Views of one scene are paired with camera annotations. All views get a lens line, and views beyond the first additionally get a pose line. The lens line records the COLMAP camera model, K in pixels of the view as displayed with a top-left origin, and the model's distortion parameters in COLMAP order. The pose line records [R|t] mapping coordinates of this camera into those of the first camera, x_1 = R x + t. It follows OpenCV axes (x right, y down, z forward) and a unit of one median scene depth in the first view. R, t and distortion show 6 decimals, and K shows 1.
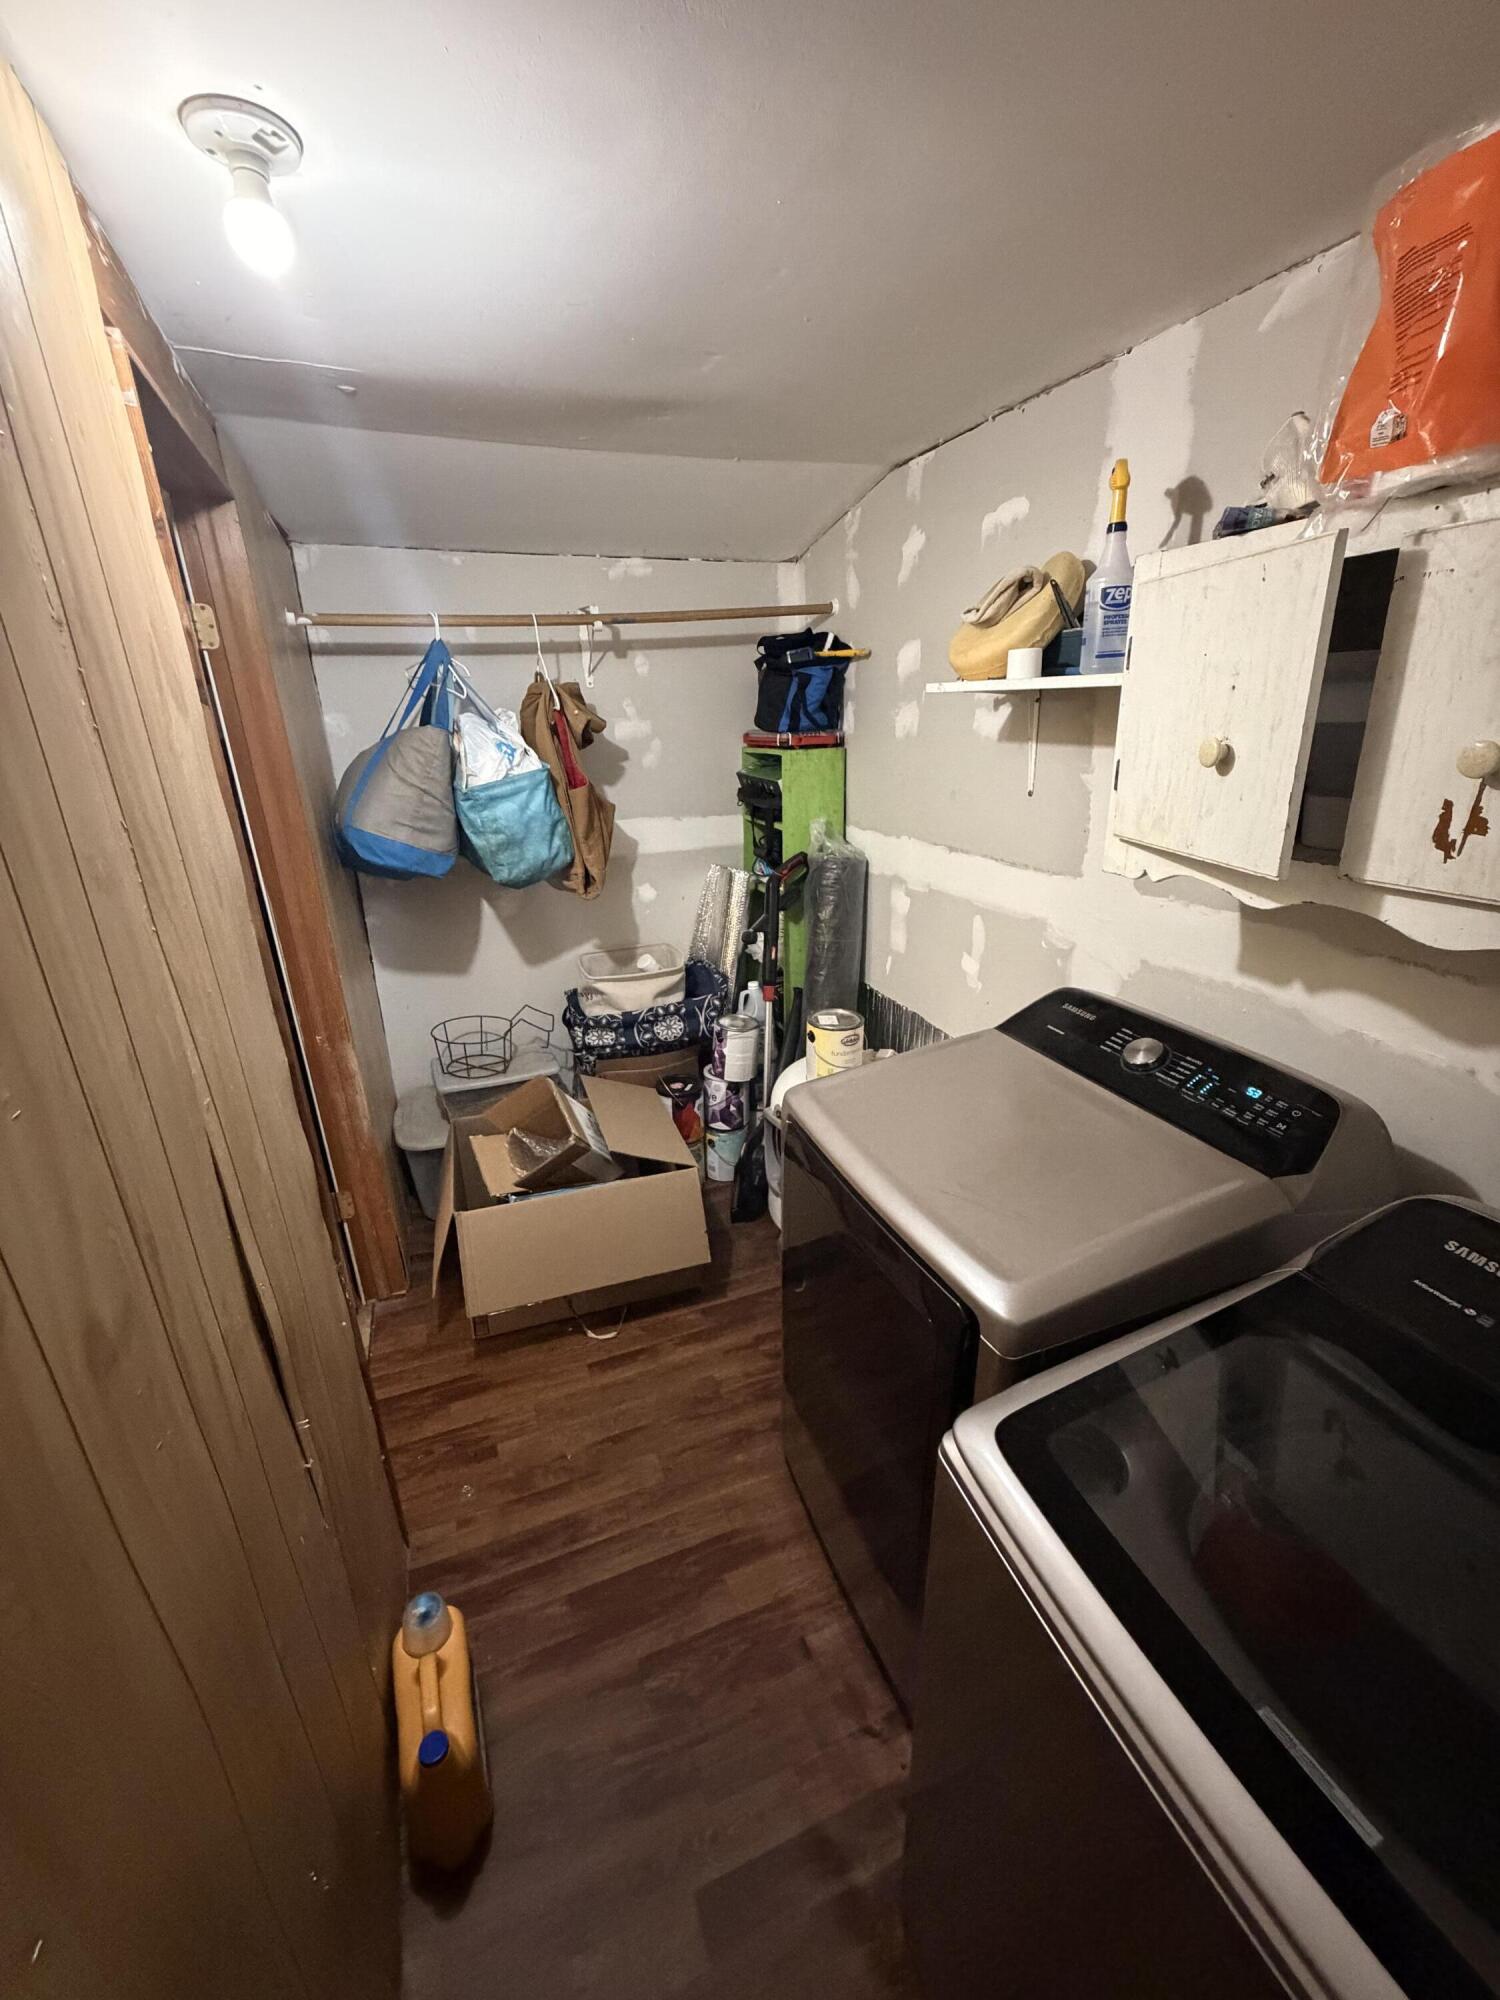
lens RADIAL K [[800.2, 0, 752.0], [0, 800.2, 1000.7], [0, 0, 1]] dist [-0.000698, -0.000361]
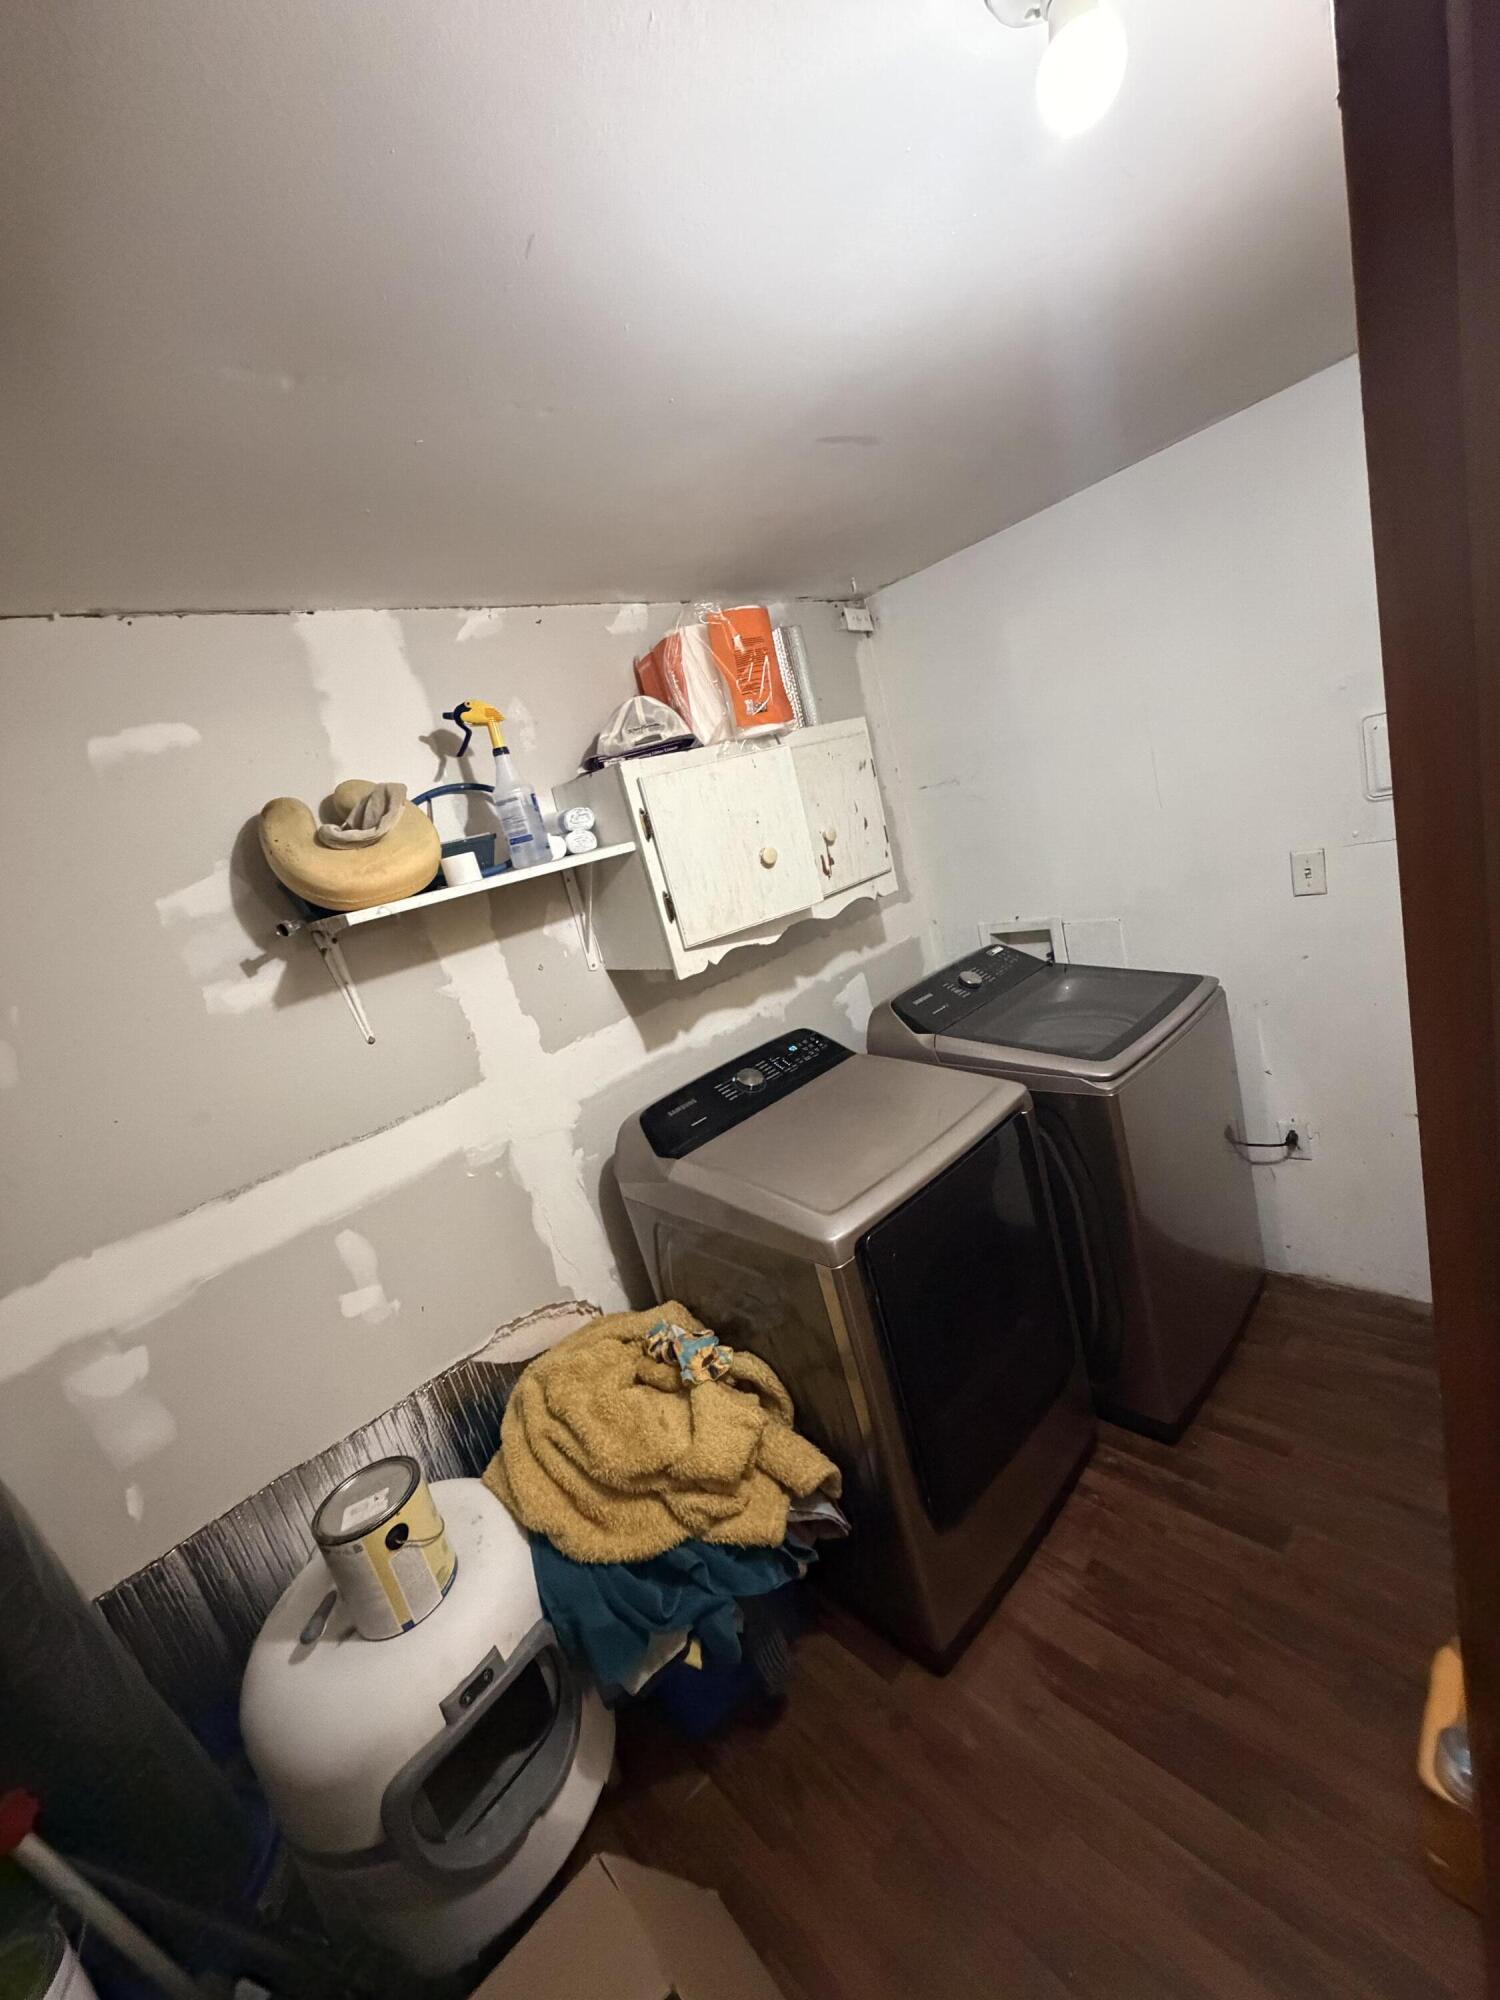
lens RADIAL K [[800.2, 0, 754.0], [0, 800.2, 998.4], [0, 0, 1]] dist [-0.000698, -0.000361]
pose [[-0.350561, -0.094835, 0.931726, -0.666749], [0.551610, 0.783080, 0.287248, -0.365317], [-0.756857, 0.614648, -0.222205, 0.998646]]
